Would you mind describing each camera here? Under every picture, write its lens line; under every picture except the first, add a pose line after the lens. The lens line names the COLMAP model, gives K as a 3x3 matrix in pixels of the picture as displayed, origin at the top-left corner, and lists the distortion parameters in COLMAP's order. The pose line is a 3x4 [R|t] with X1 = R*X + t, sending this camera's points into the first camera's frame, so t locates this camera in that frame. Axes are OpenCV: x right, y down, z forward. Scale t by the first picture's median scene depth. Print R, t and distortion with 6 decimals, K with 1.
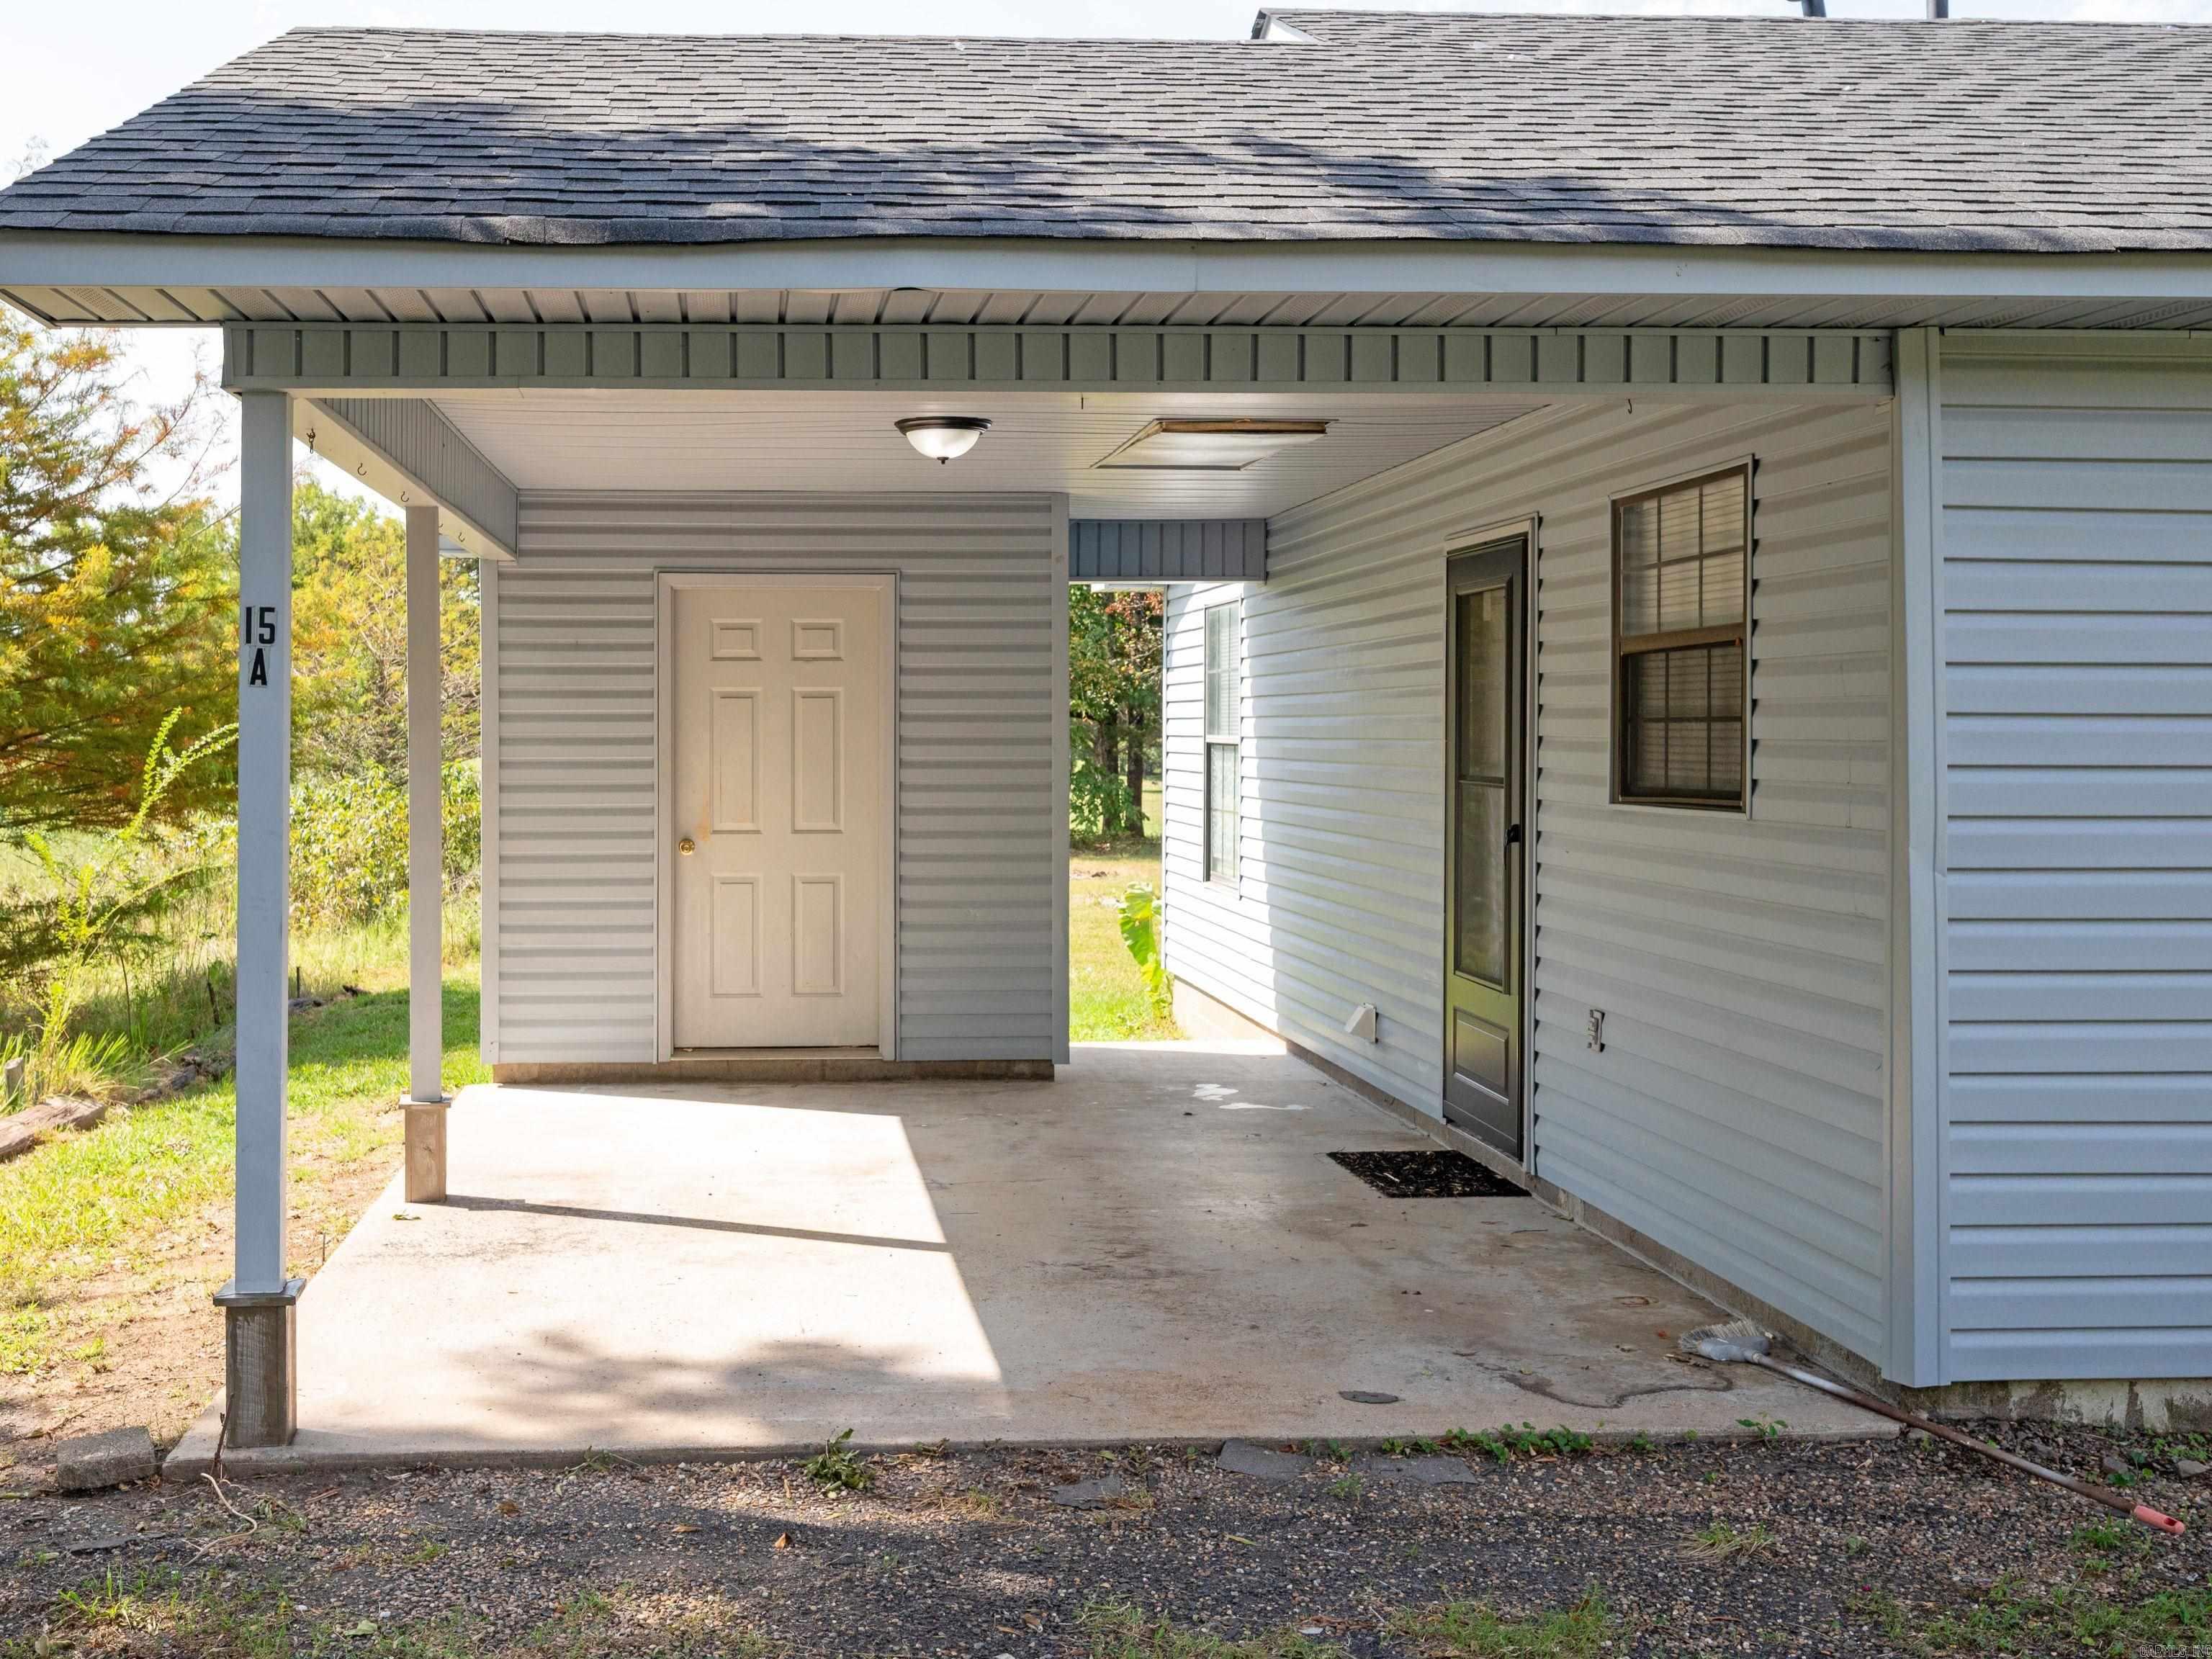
lens RADIAL K [[1726.1, 0, 1103.1], [0, 1726.1, 745.1], [0, 0, 1]] dist [0.000874, -0.001647]
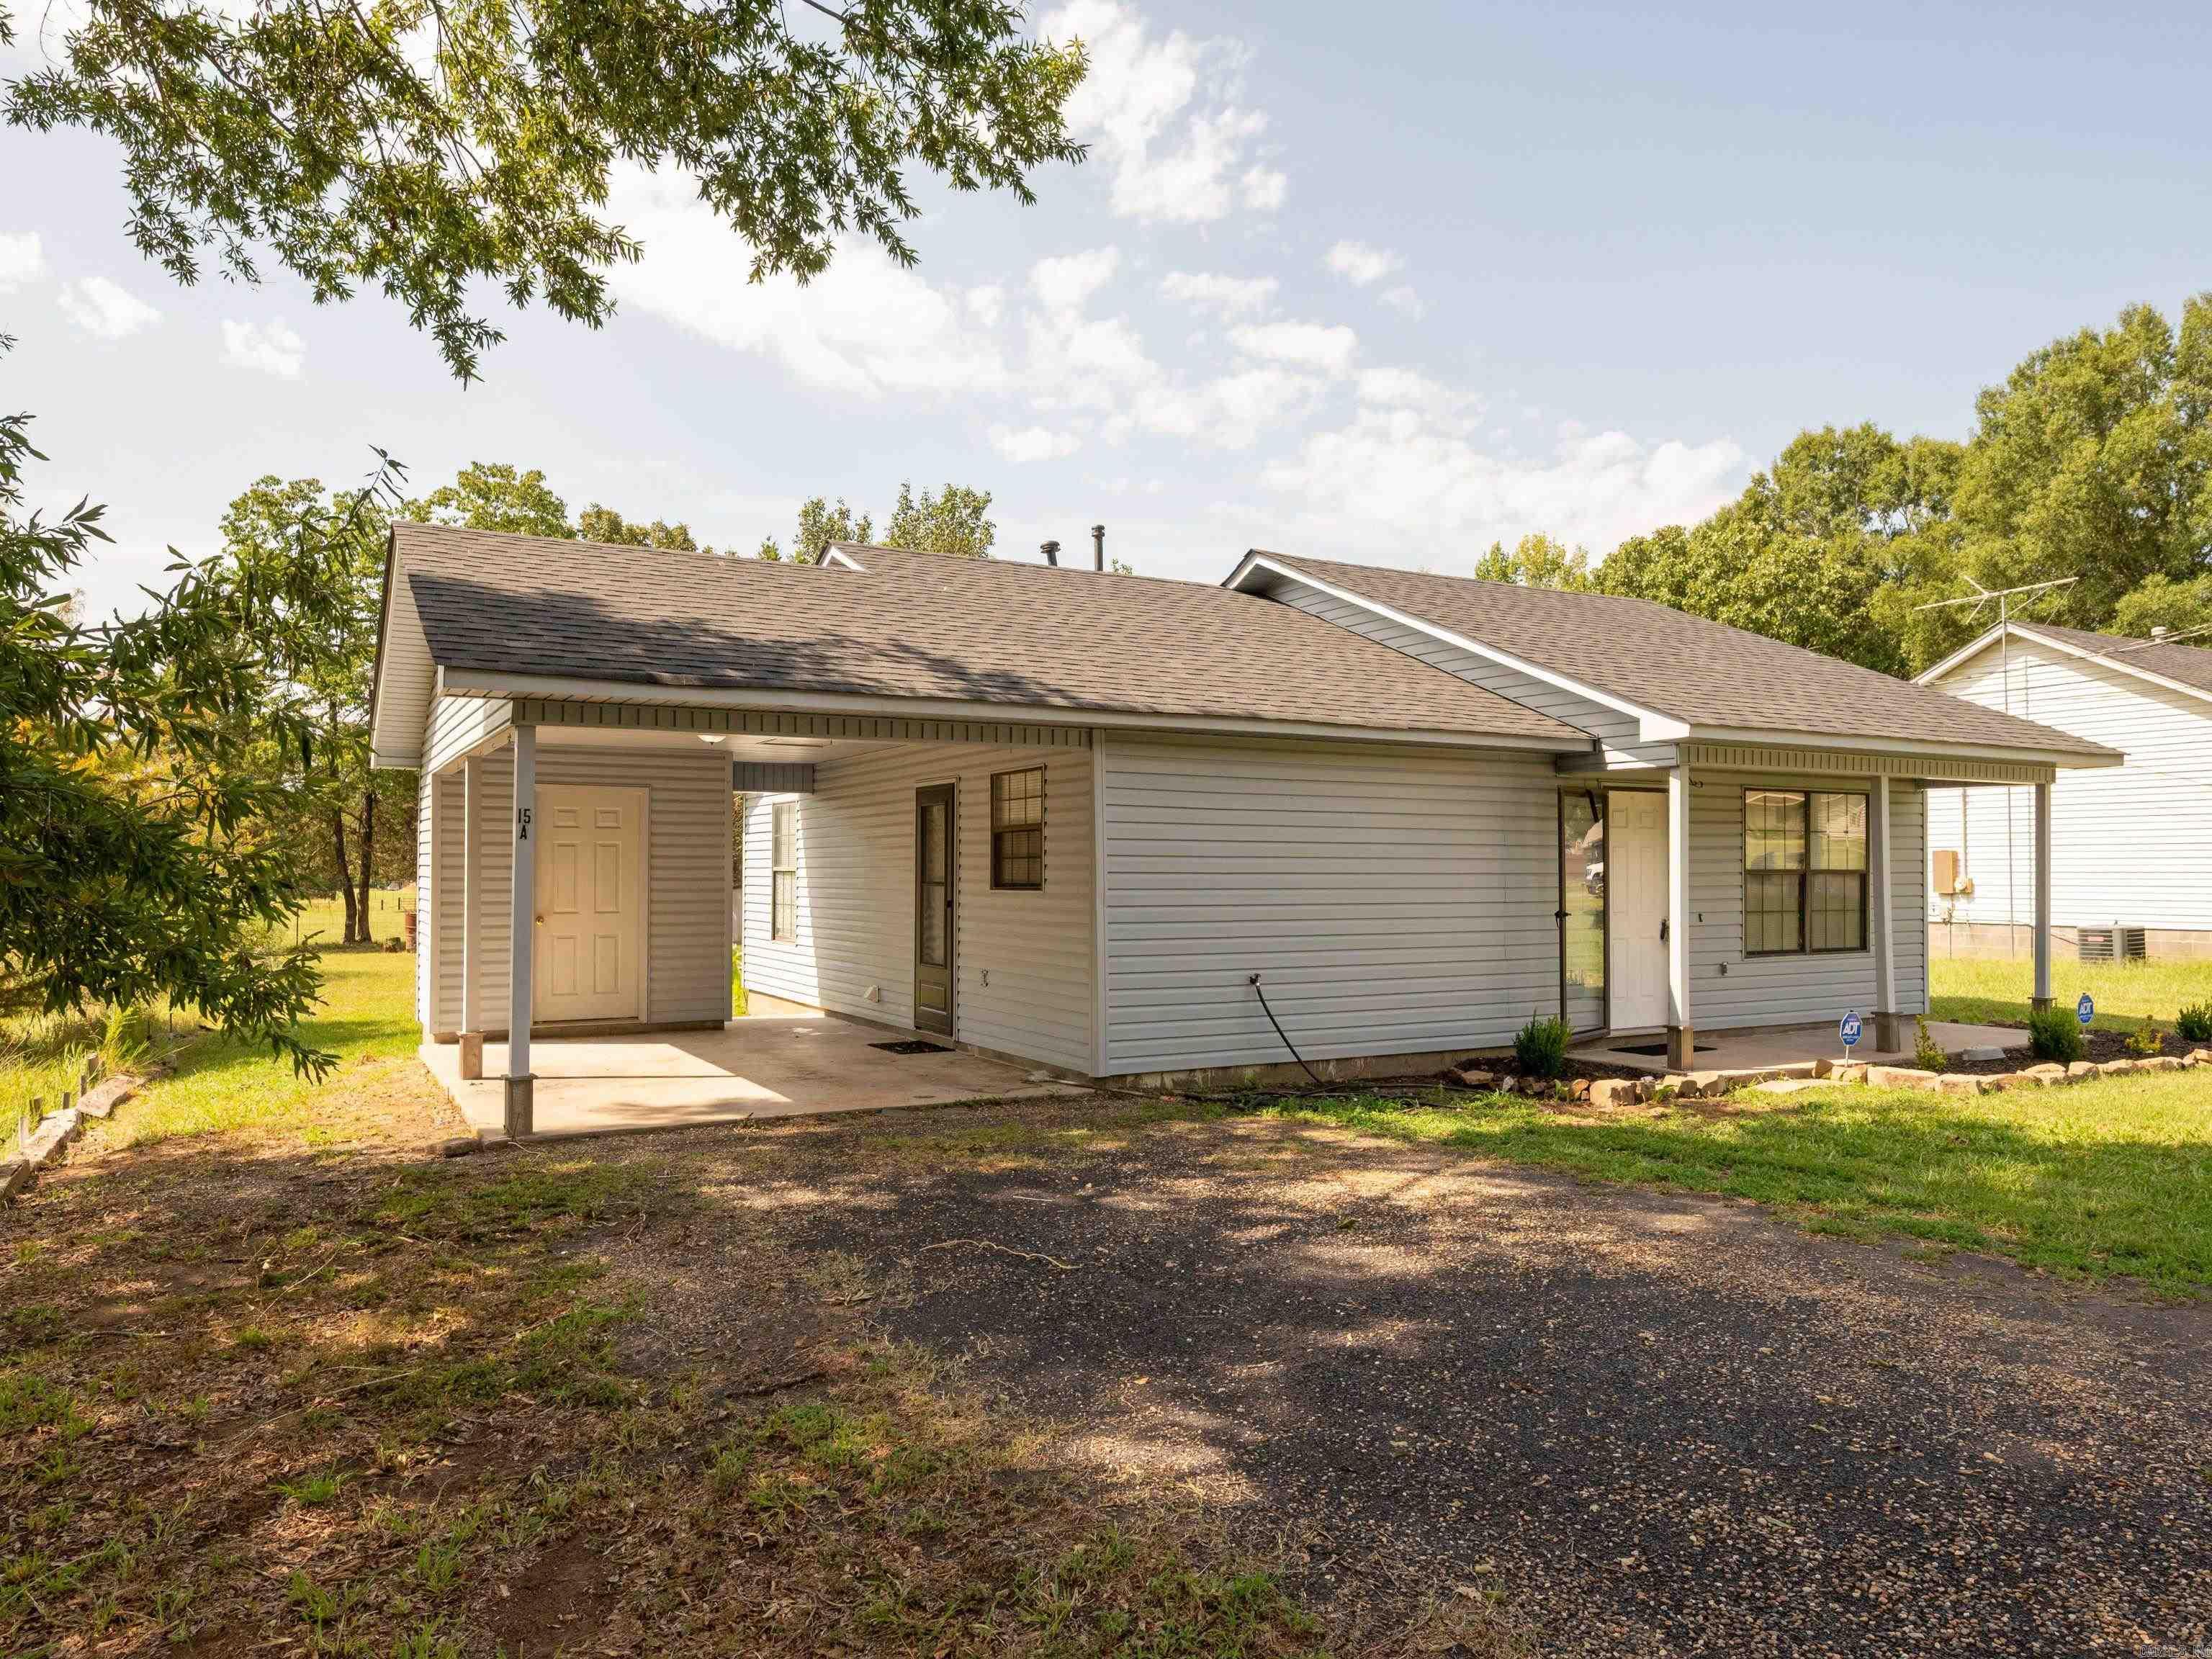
lens RADIAL K [[1495.7, 0, 1106.0], [0, 1495.7, 829.5], [0, 0, 1]] dist [0.000529, 0.000558]
pose [[0.893565, 0.014442, 0.448702, -0.474371], [0.005245, 0.999078, -0.042601, 0.033525], [-0.448903, 0.040420, 0.892666, -0.922286]]
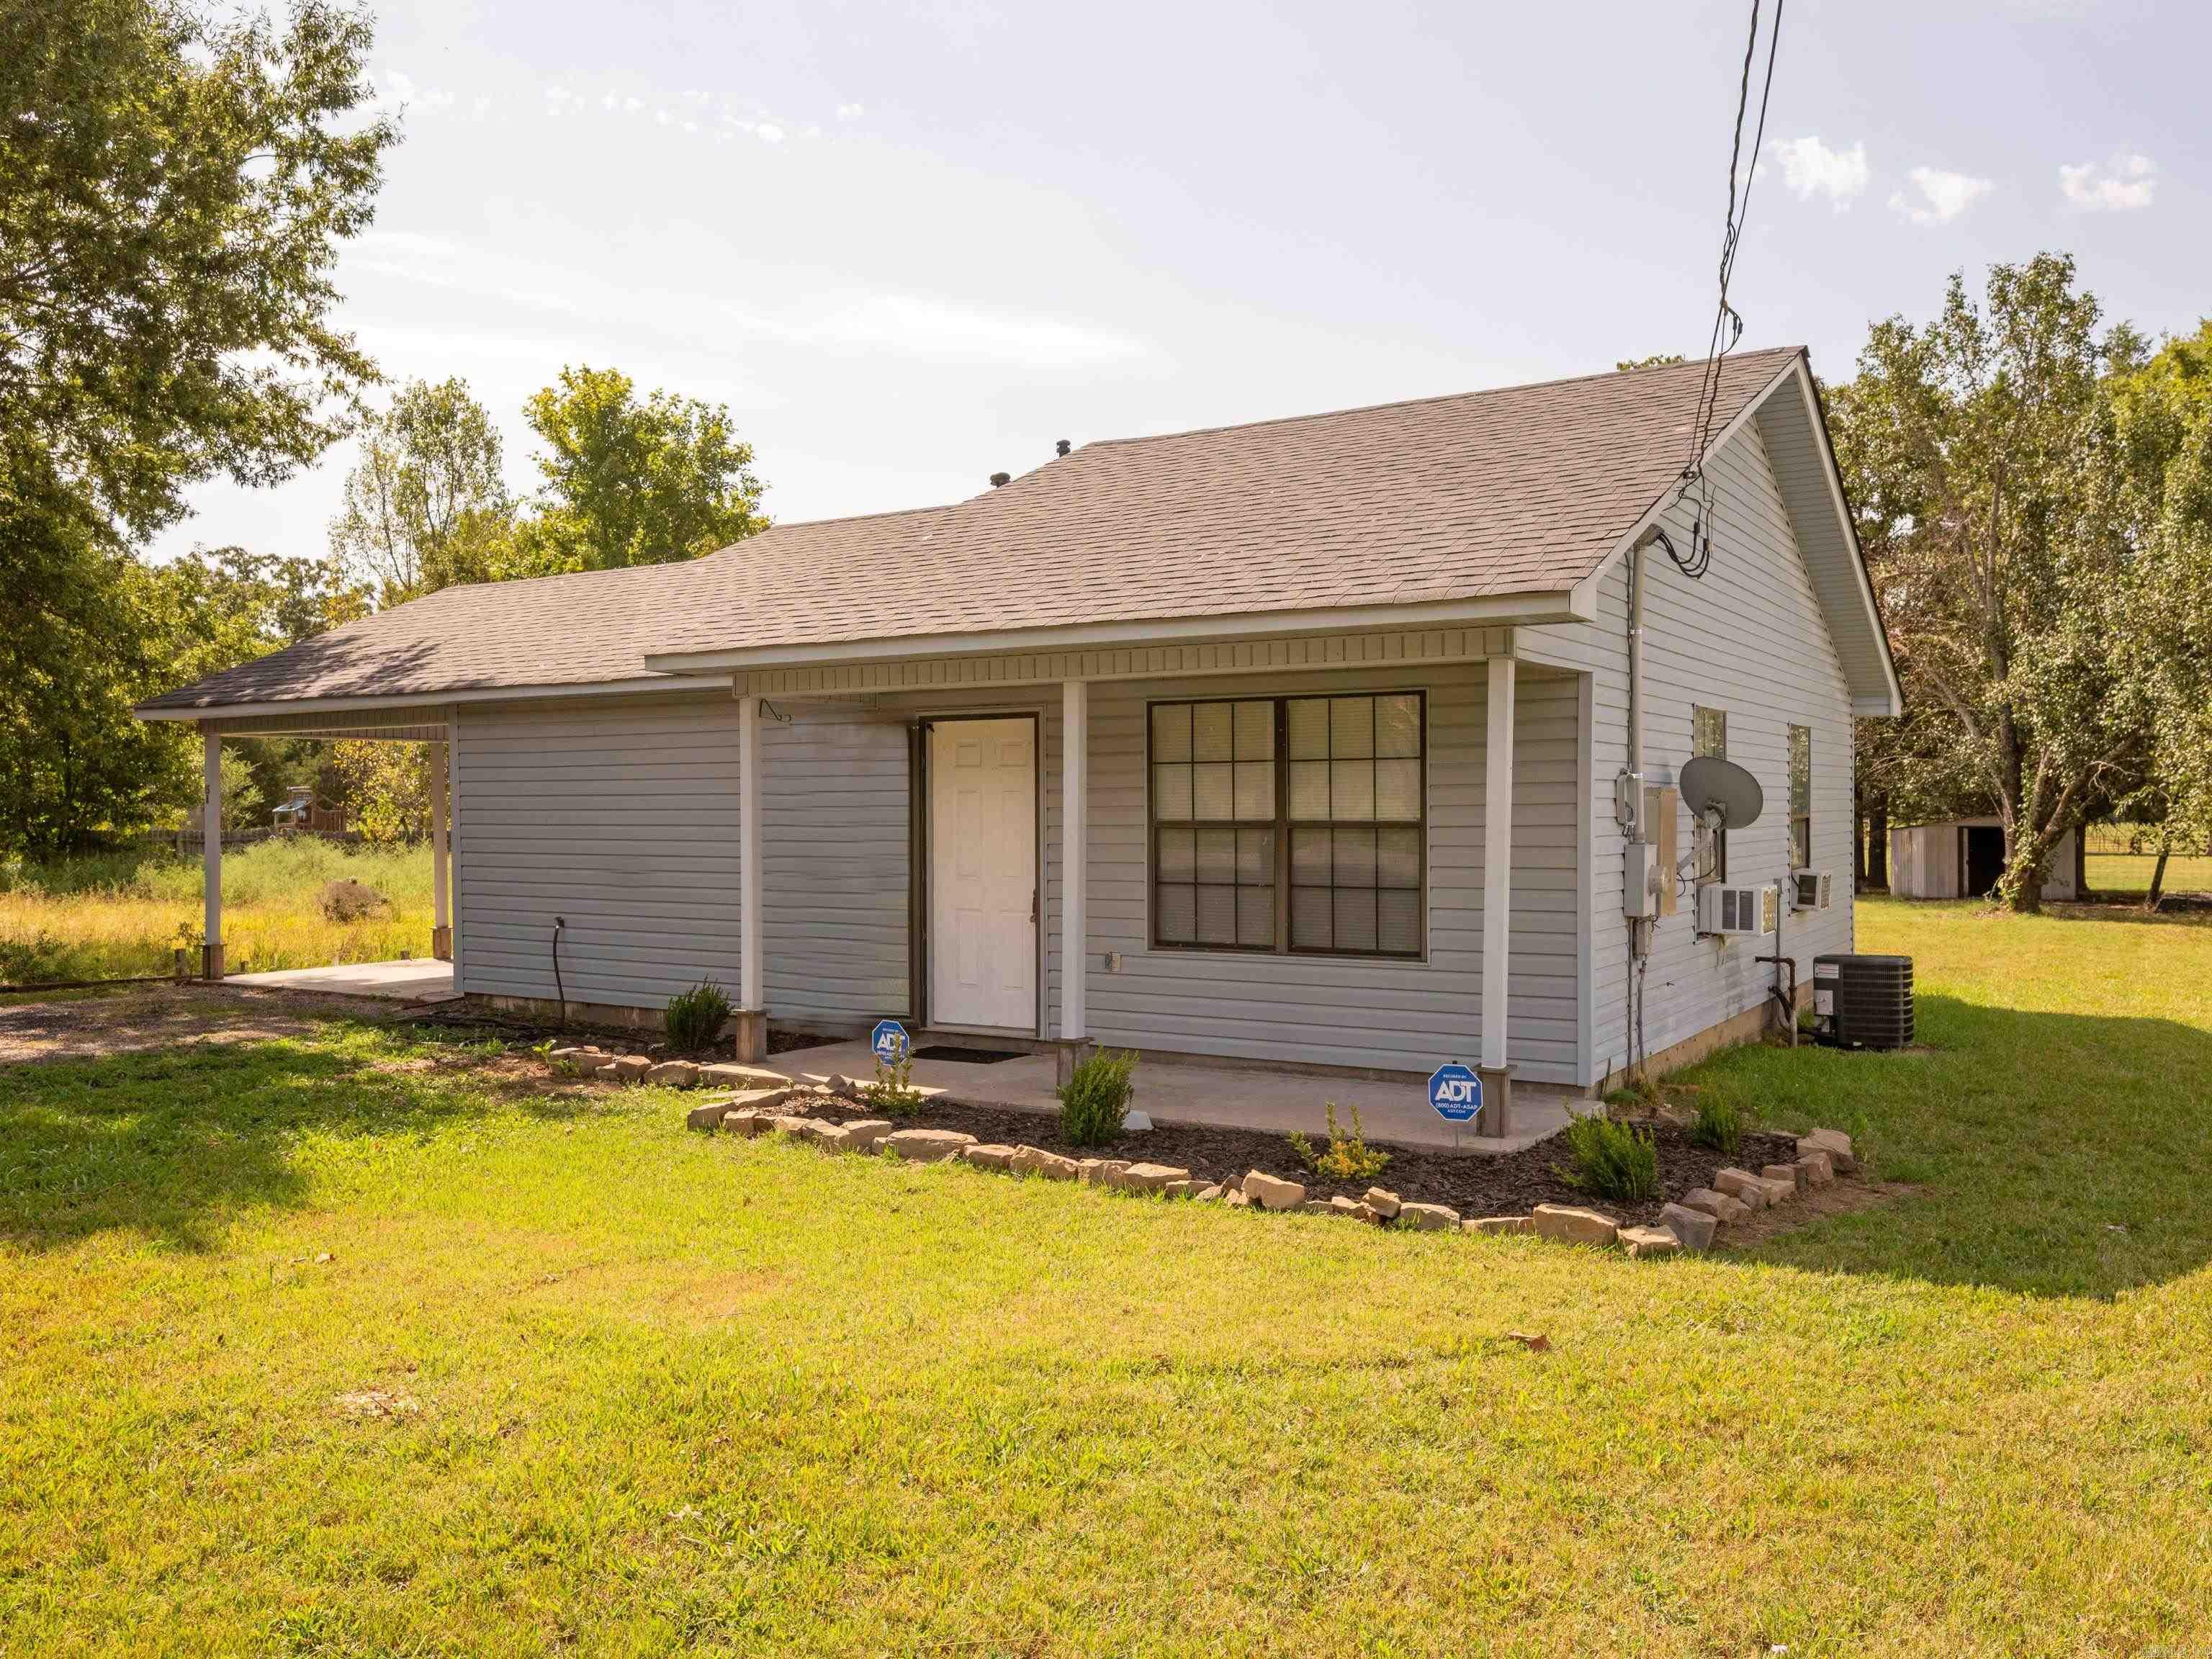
lens RADIAL K [[1707.9, 0, 1106.0], [0, 1707.9, 829.5], [0, 0, 1]] dist [-0.027832, 0.001404]
pose [[0.826742, 0.004762, -0.562561, 2.461766], [-0.001785, 0.999981, 0.005842, 0.000228], [0.562579, -0.003826, 0.826735, -0.827095]]
